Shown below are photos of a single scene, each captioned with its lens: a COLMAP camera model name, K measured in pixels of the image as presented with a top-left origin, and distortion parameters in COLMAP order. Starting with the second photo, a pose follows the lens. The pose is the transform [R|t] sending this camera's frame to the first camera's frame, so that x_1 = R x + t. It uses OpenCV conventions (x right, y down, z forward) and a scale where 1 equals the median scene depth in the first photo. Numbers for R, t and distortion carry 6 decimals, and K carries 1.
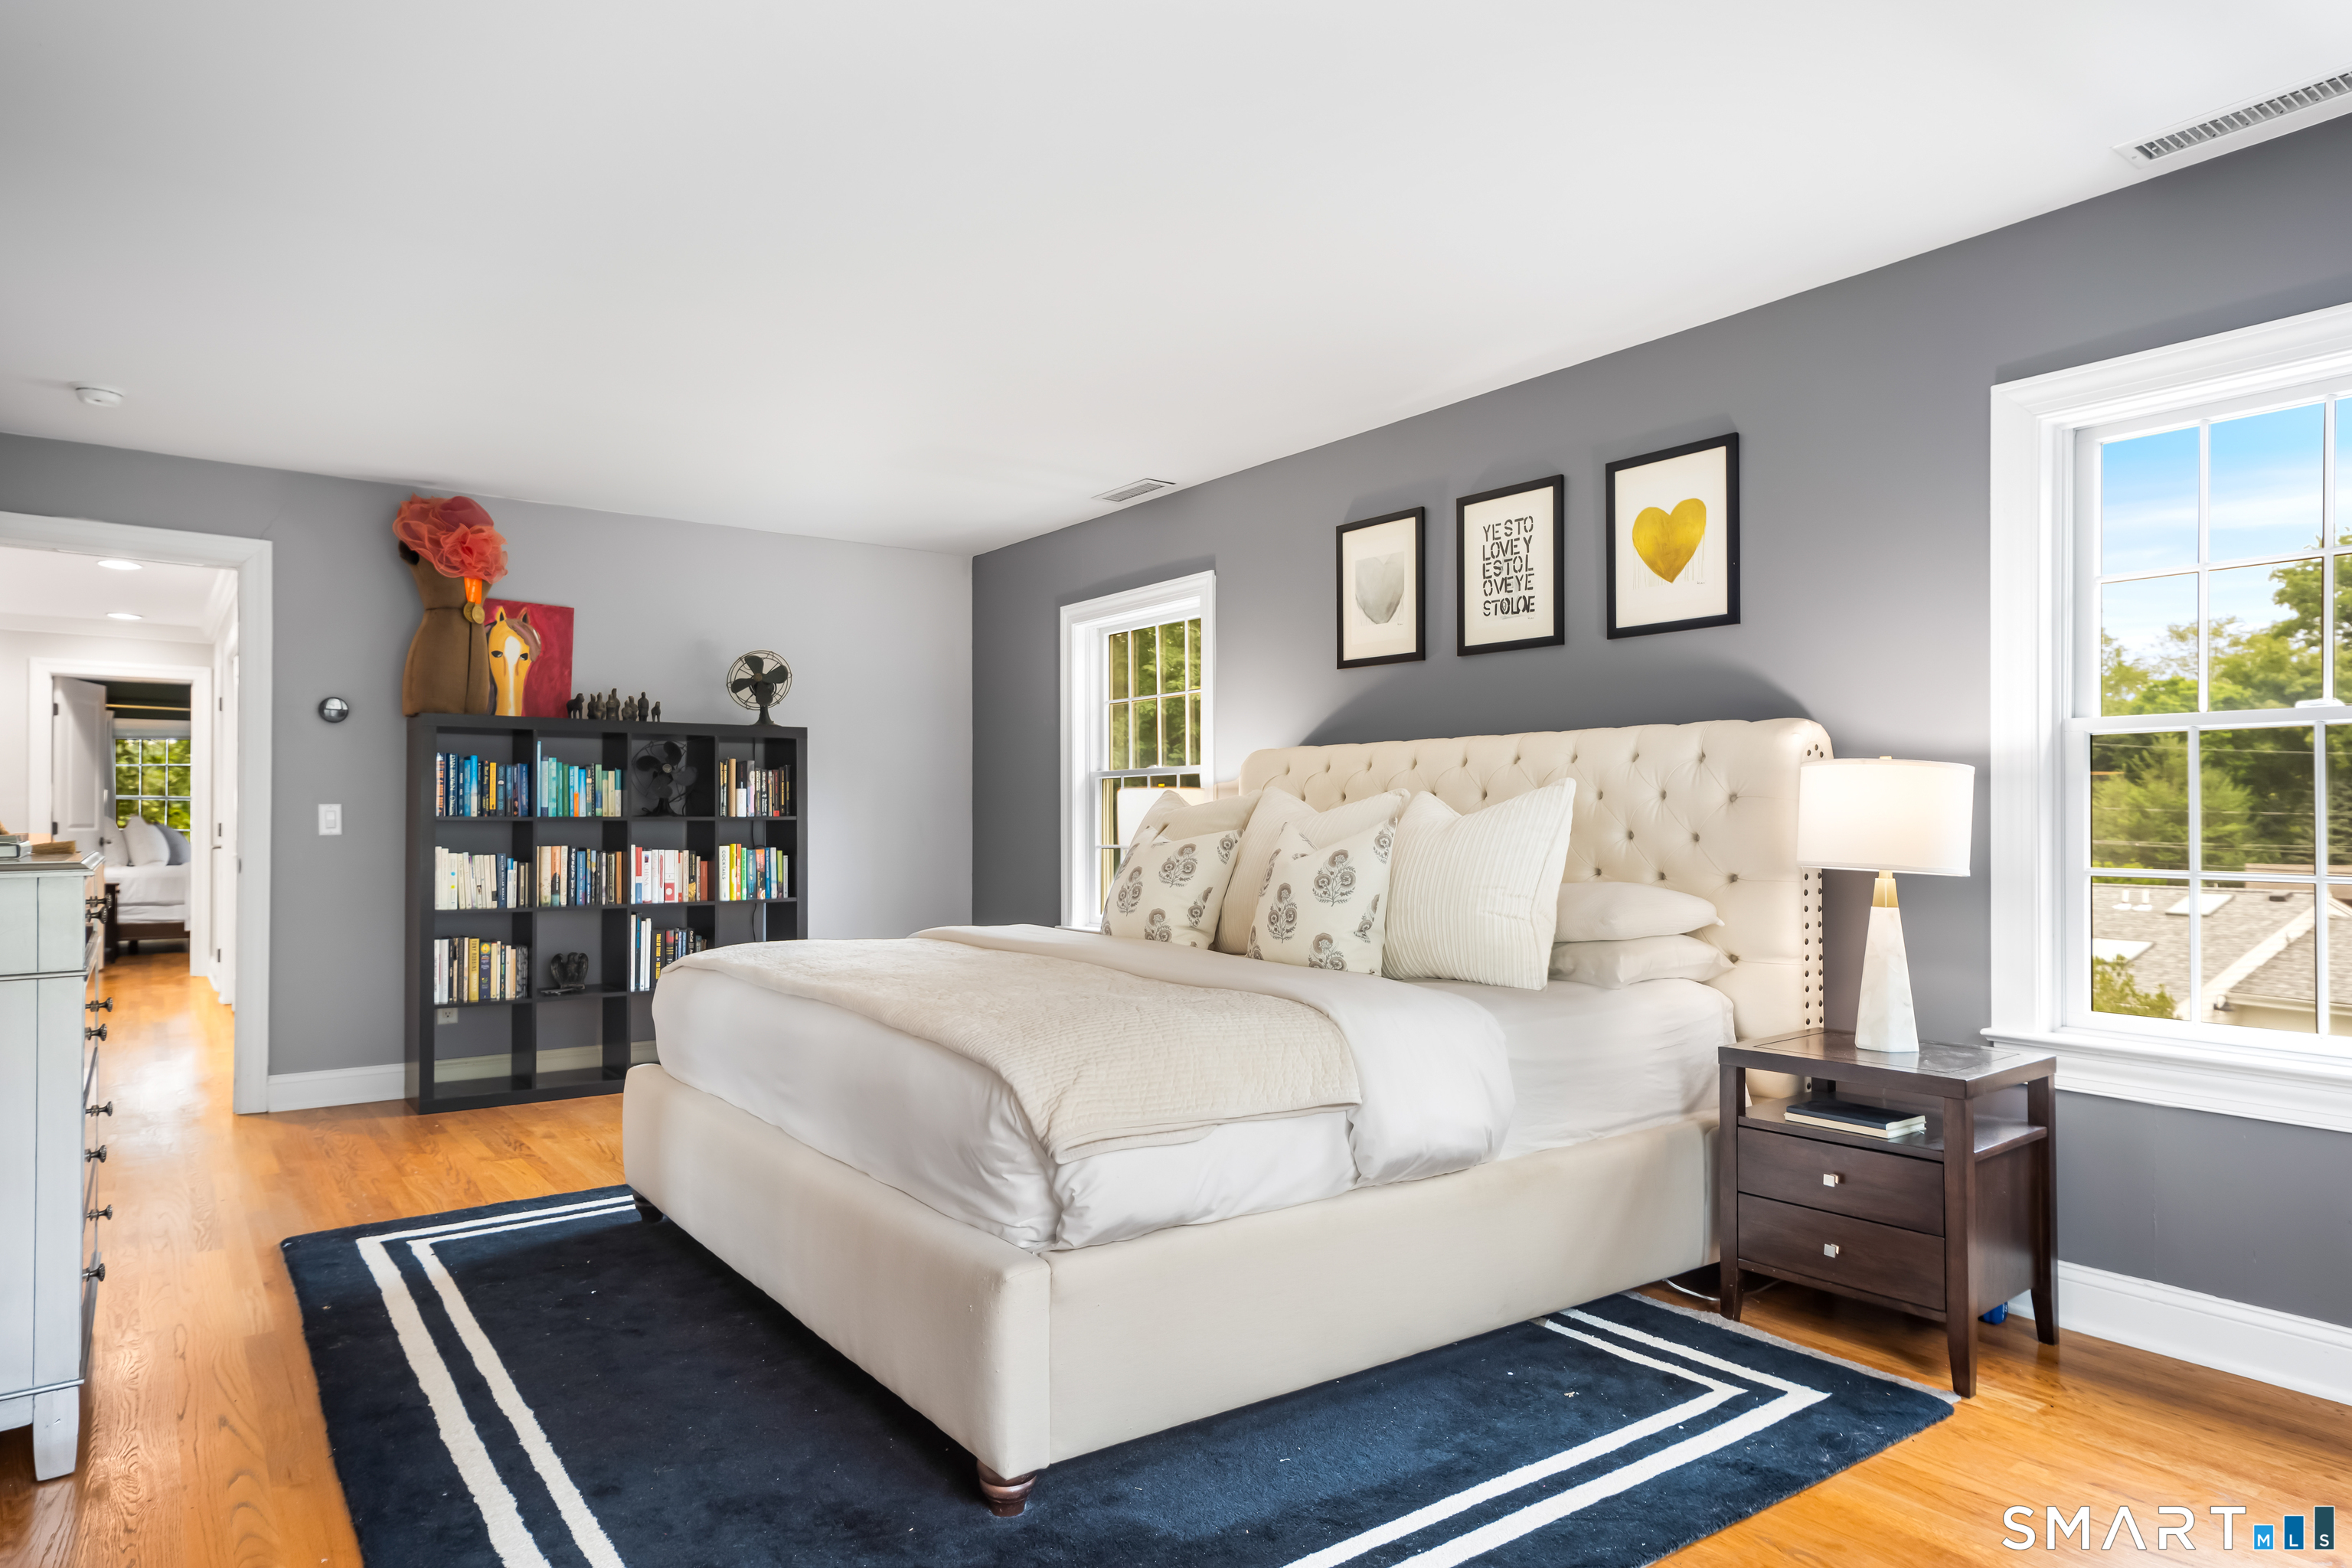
lens RADIAL K [[1294.7, 0, 1167.5], [0, 1294.7, 797.5], [0, 0, 1]] dist [-0.003417, 0.002018]
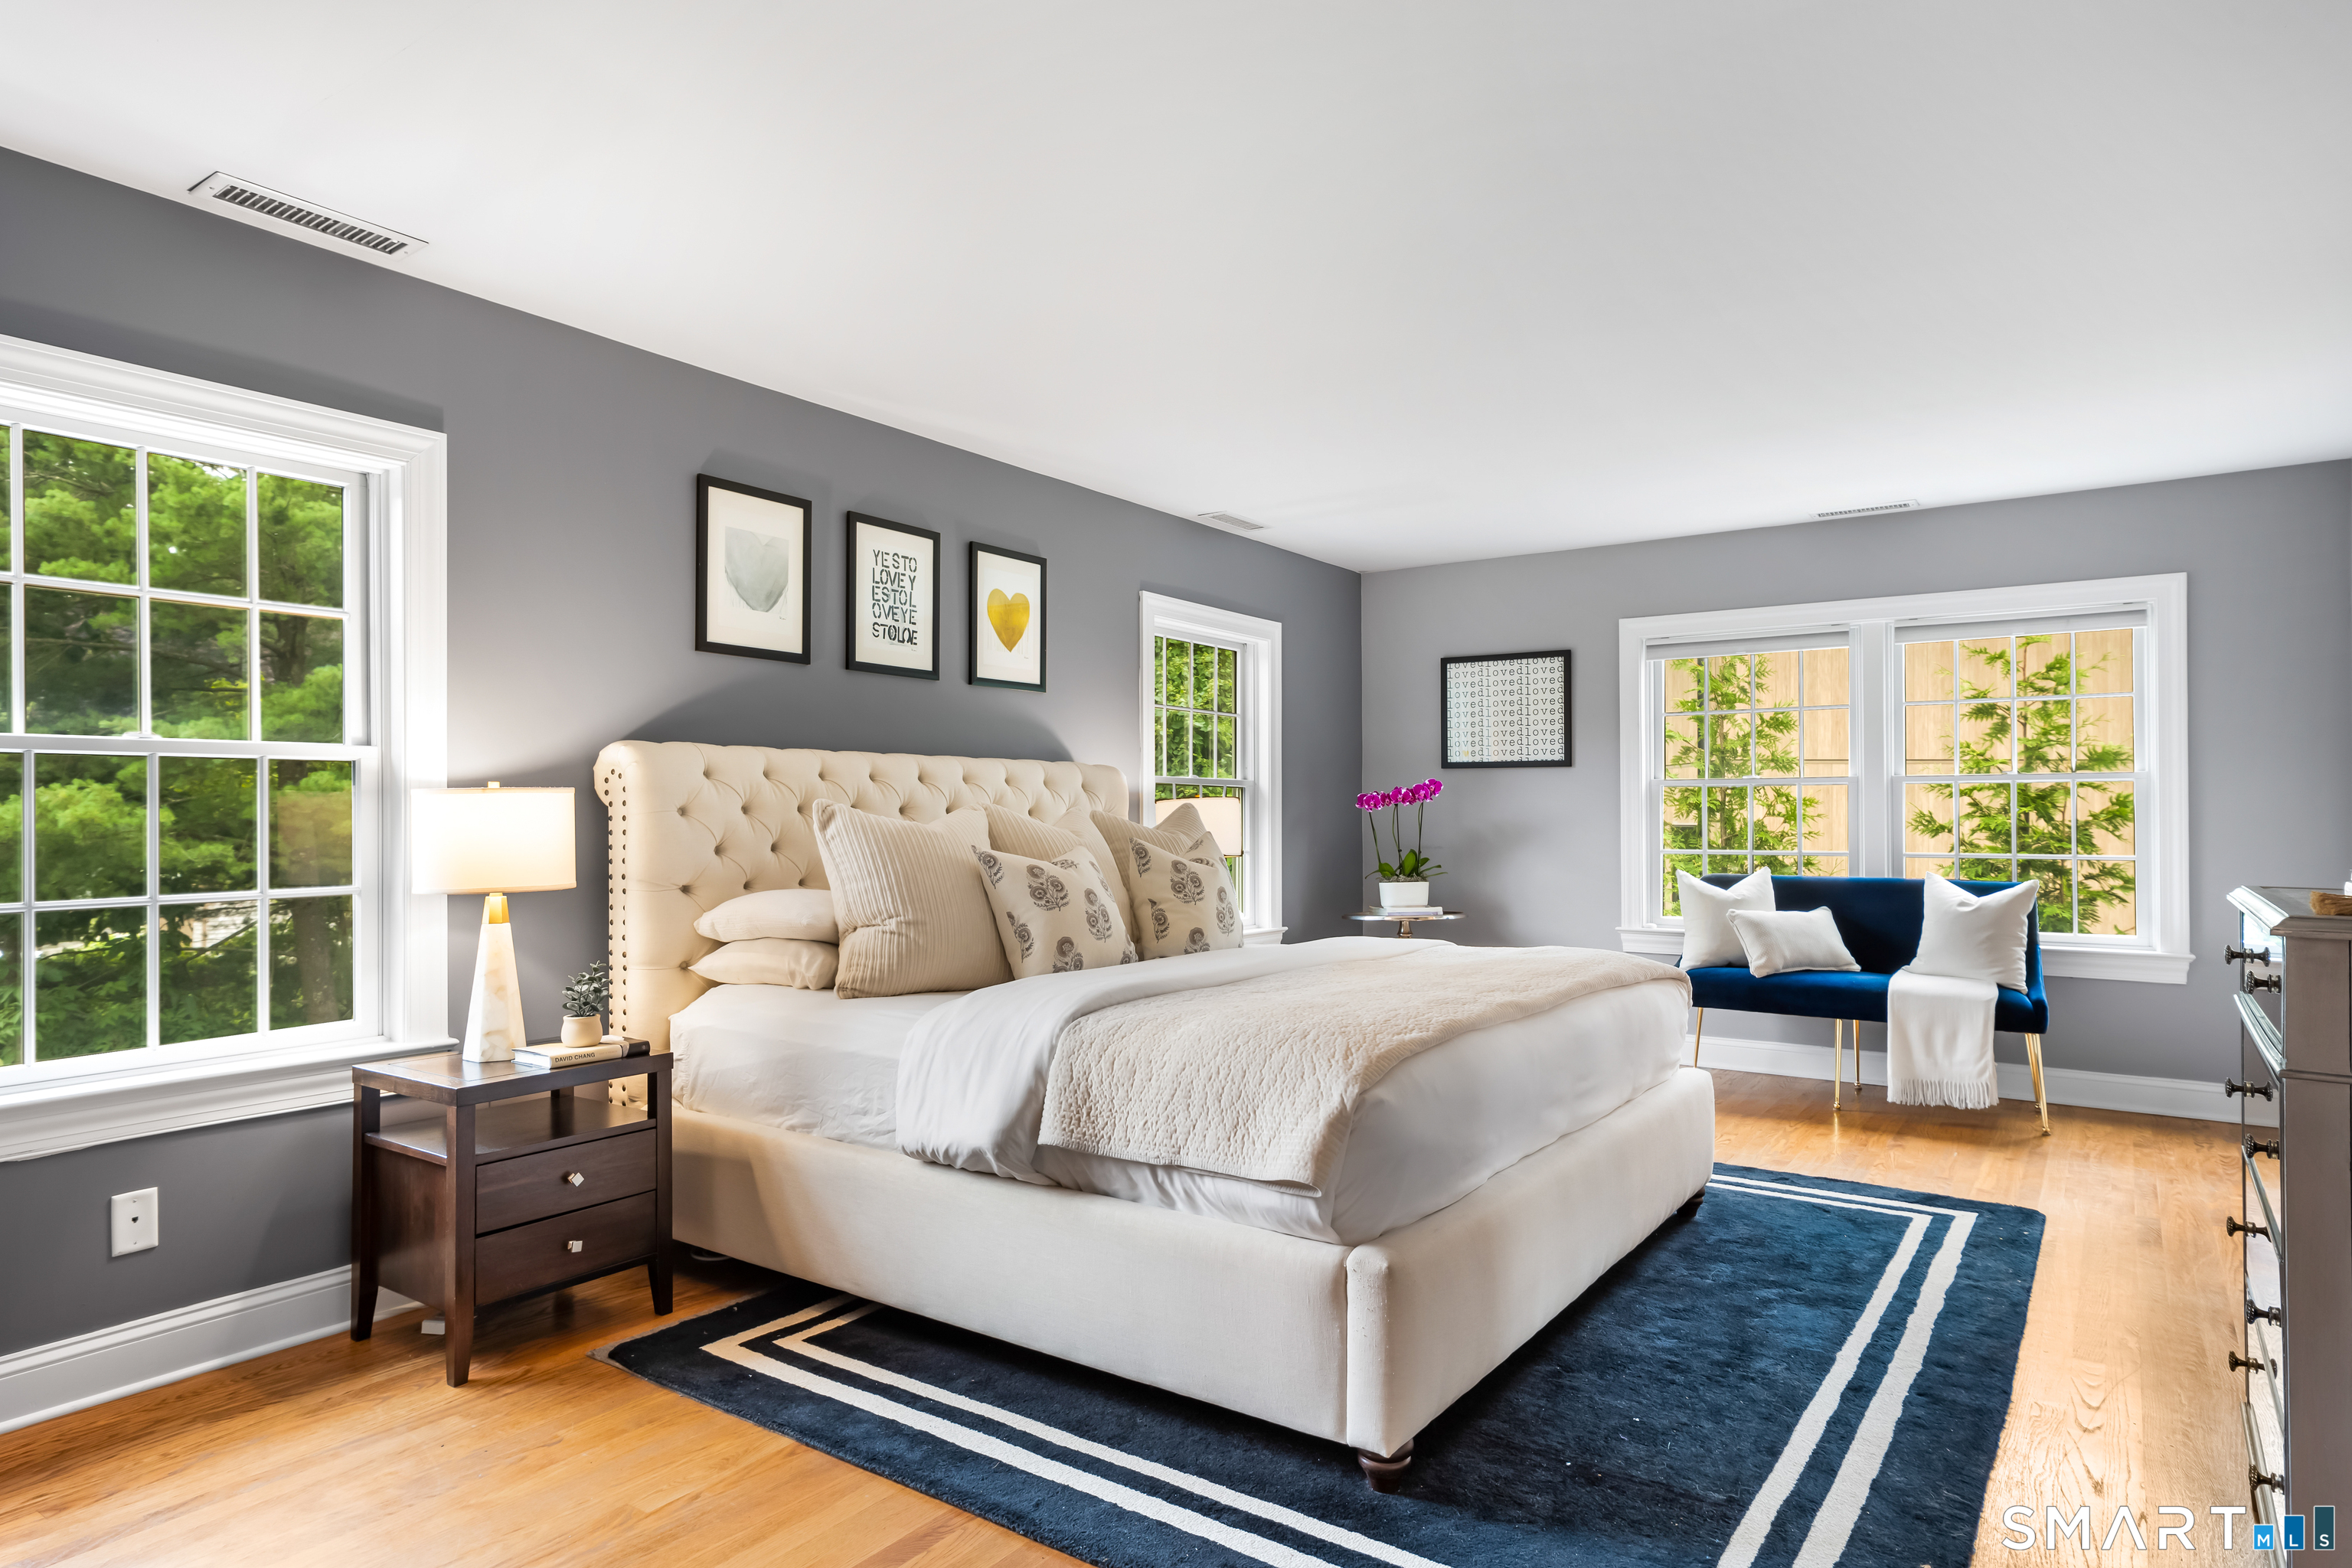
lens RADIAL K [[1294.7, 0, 1167.5], [0, 1294.7, 797.5], [0, 0, 1]] dist [-0.003417, 0.002018]
pose [[-0.267461, 0.026521, 0.963204, -0.811500], [0.001491, 0.999631, -0.027109, 0.016652], [-0.963568, -0.005814, -0.267402, 1.053534]]
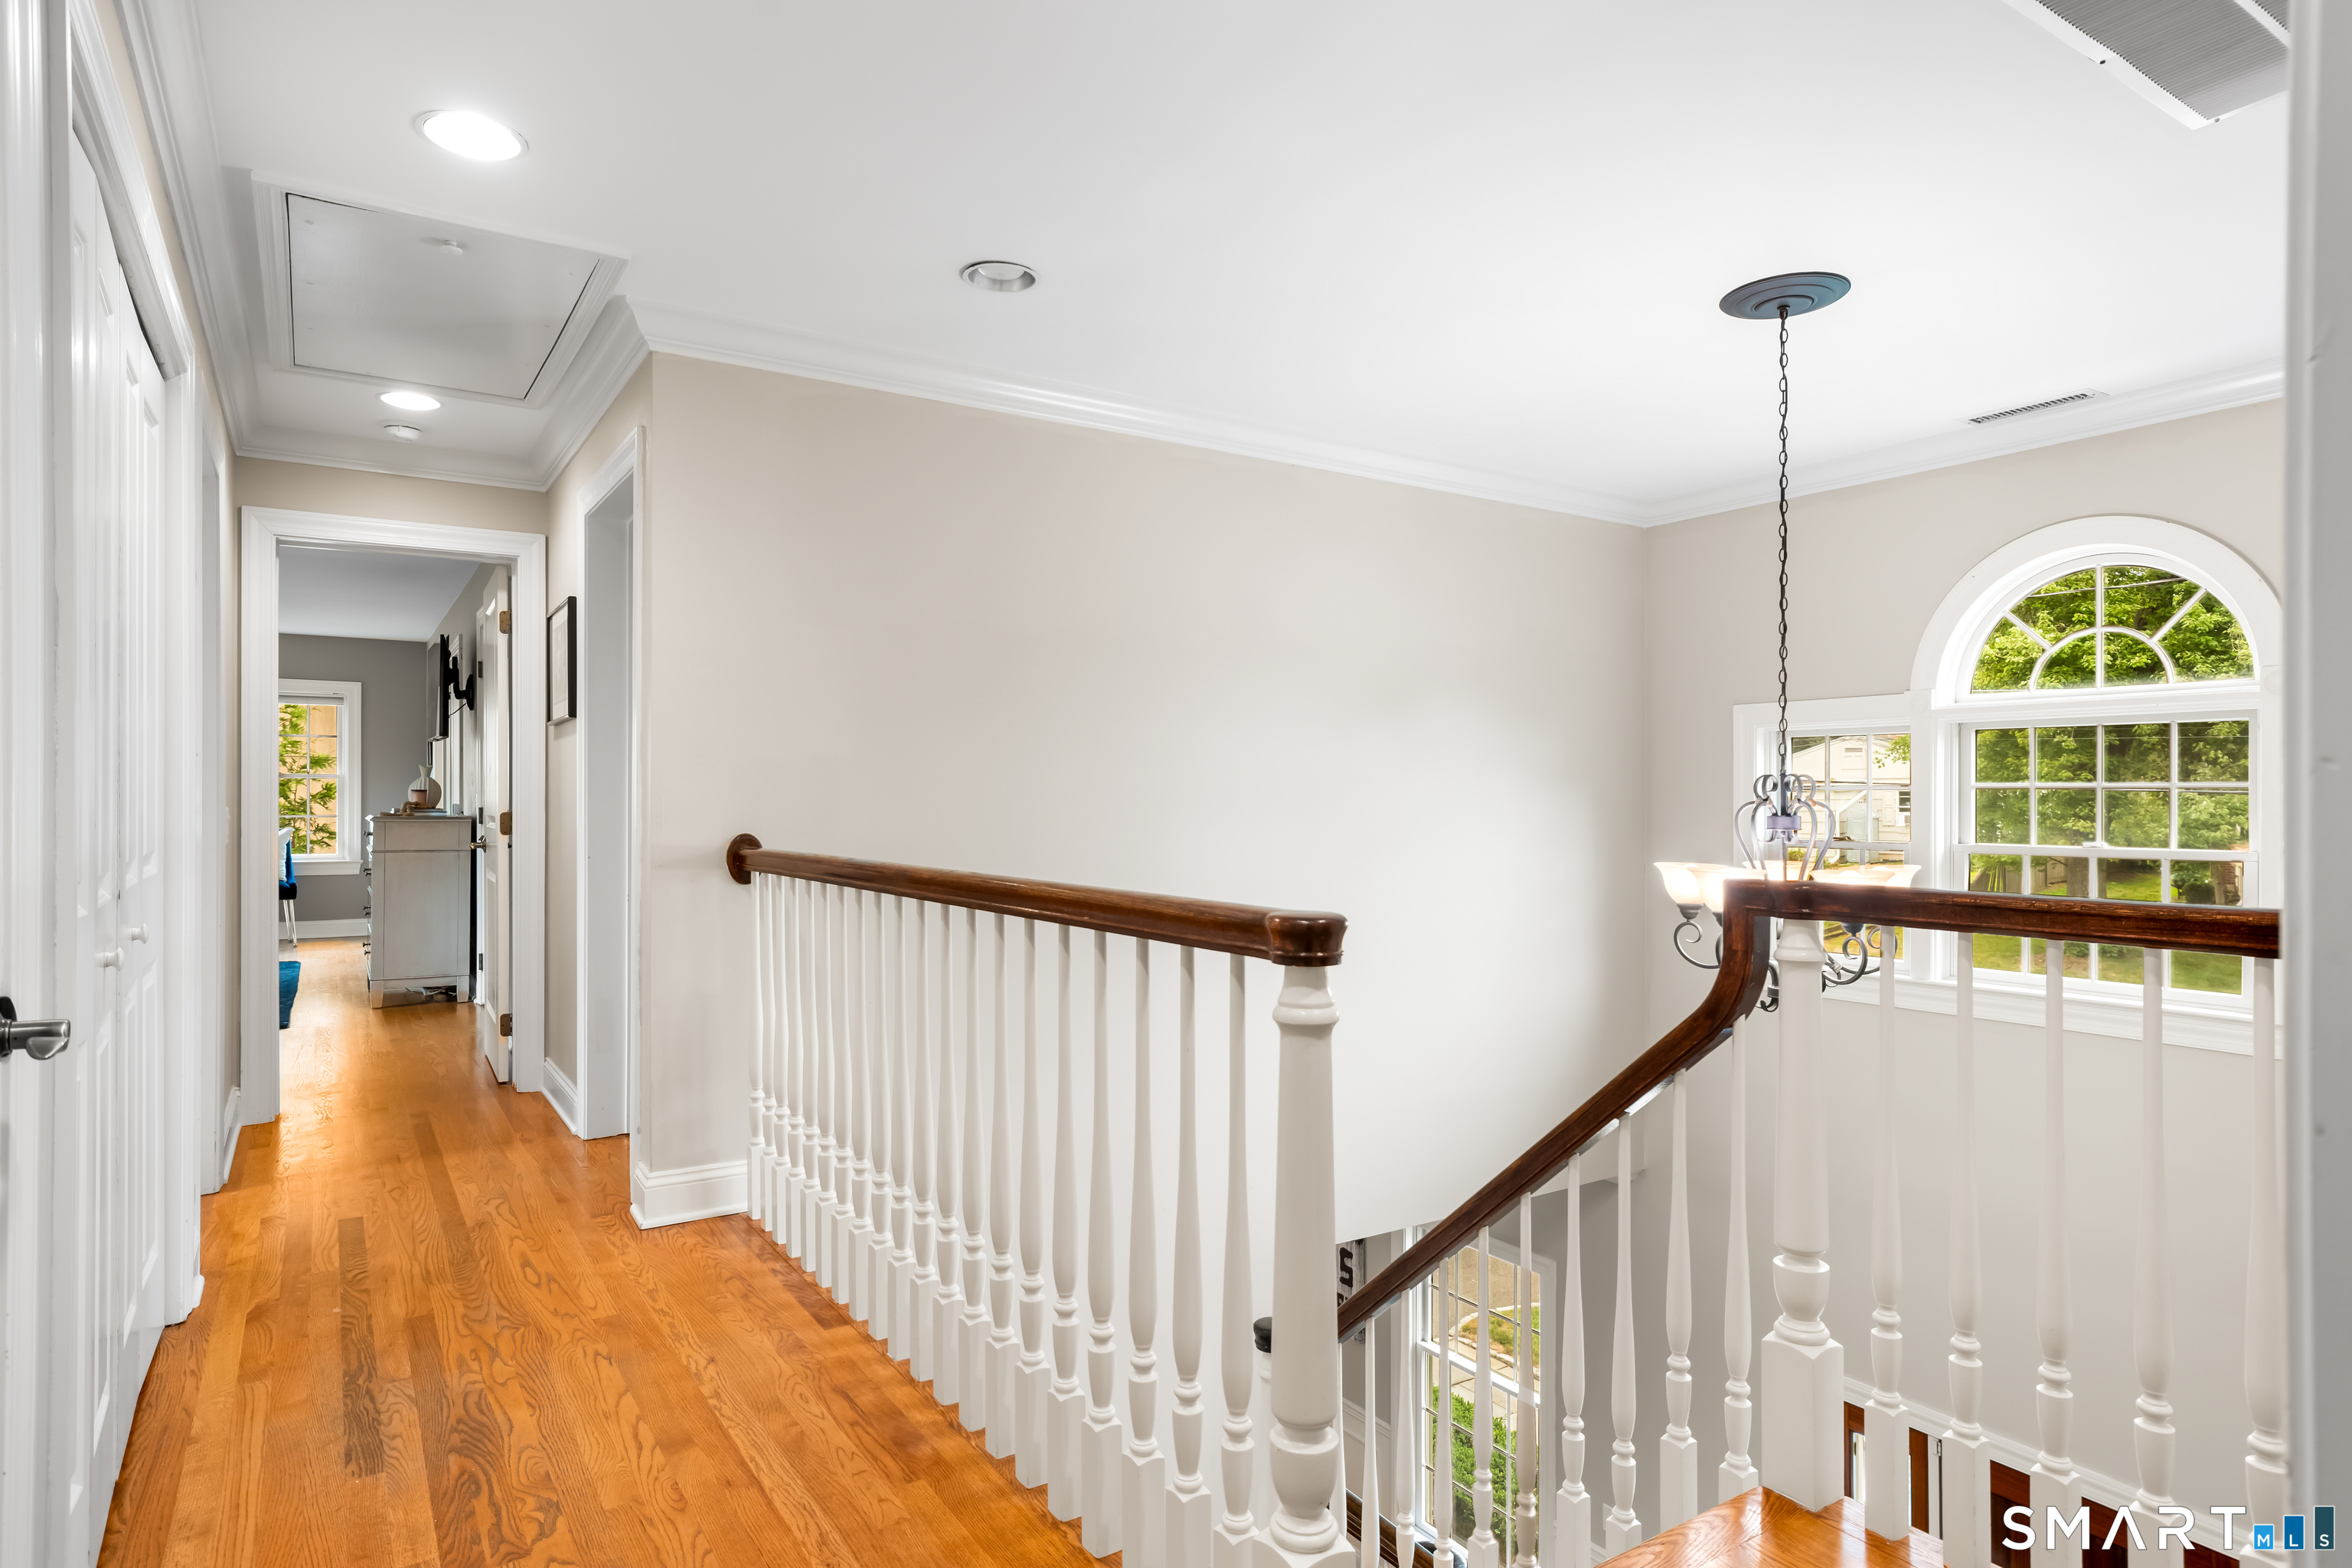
lens RADIAL K [[1294.7, 0, 1167.5], [0, 1294.7, 797.5], [0, 0, 1]] dist [-0.003417, 0.002018]
pose [[-0.996499, 0.012330, 0.082691, -1.288059], [0.012183, 0.999923, -0.002281, 0.024597], [-0.082712, -0.001266, -0.996573, 1.681760]]
